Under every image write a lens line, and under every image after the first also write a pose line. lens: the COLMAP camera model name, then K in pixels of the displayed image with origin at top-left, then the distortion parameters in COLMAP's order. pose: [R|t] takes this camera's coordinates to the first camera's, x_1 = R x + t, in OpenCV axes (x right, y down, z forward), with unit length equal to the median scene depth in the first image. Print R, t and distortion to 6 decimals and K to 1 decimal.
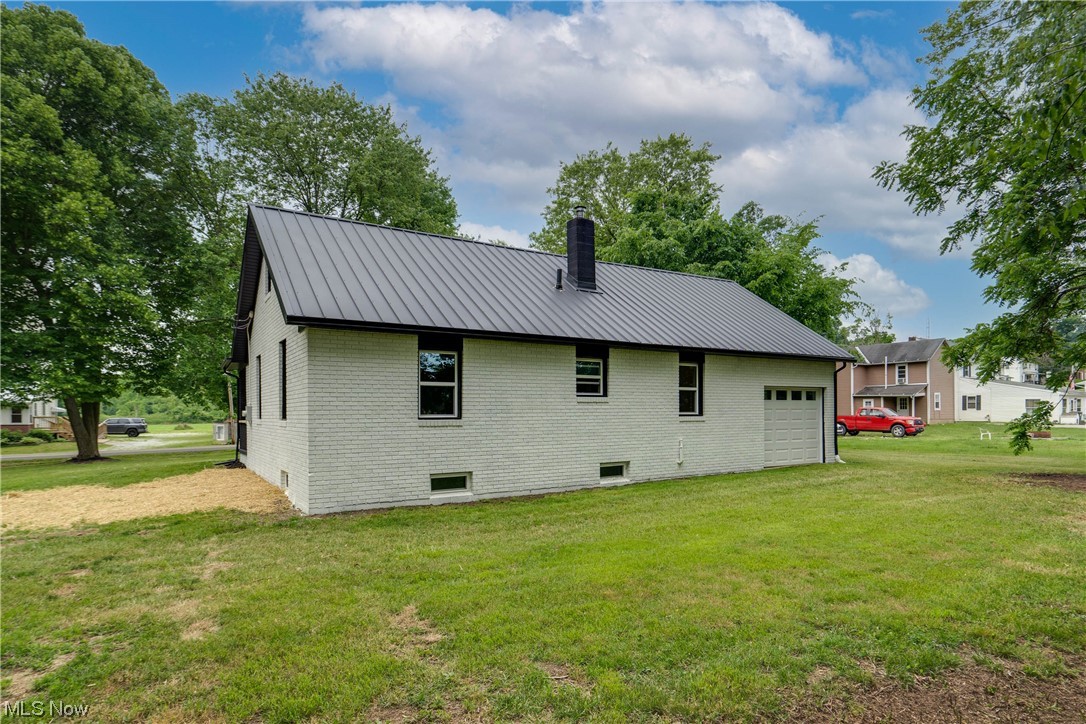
lens RADIAL K [[557.3, 0, 508.3], [0, 557.3, 421.8], [0, 0, 1]] dist [-0.000329, -0.000485]
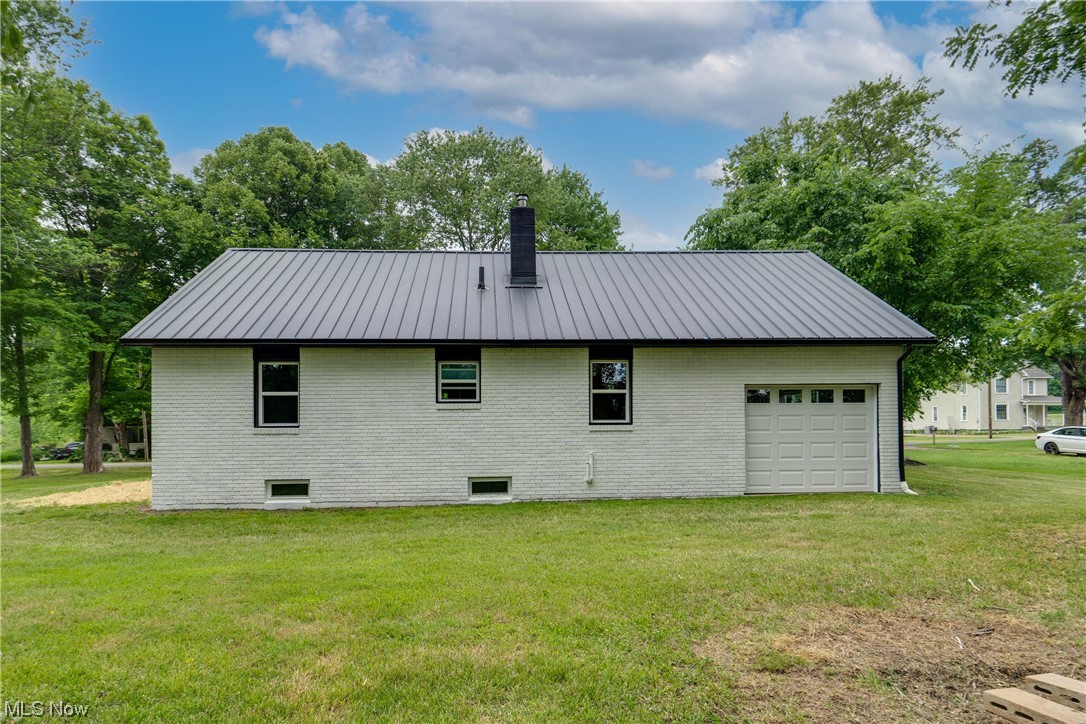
lens RADIAL K [[502.3, 0, 502.2], [0, 502.3, 426.4], [0, 0, 1]] dist [0.008607, 0.000271]
pose [[0.891322, 0.005278, -0.453340, 0.527581], [-0.005326, 0.999985, 0.001172, -0.007751], [0.453339, 0.001370, 0.891337, 0.276343]]
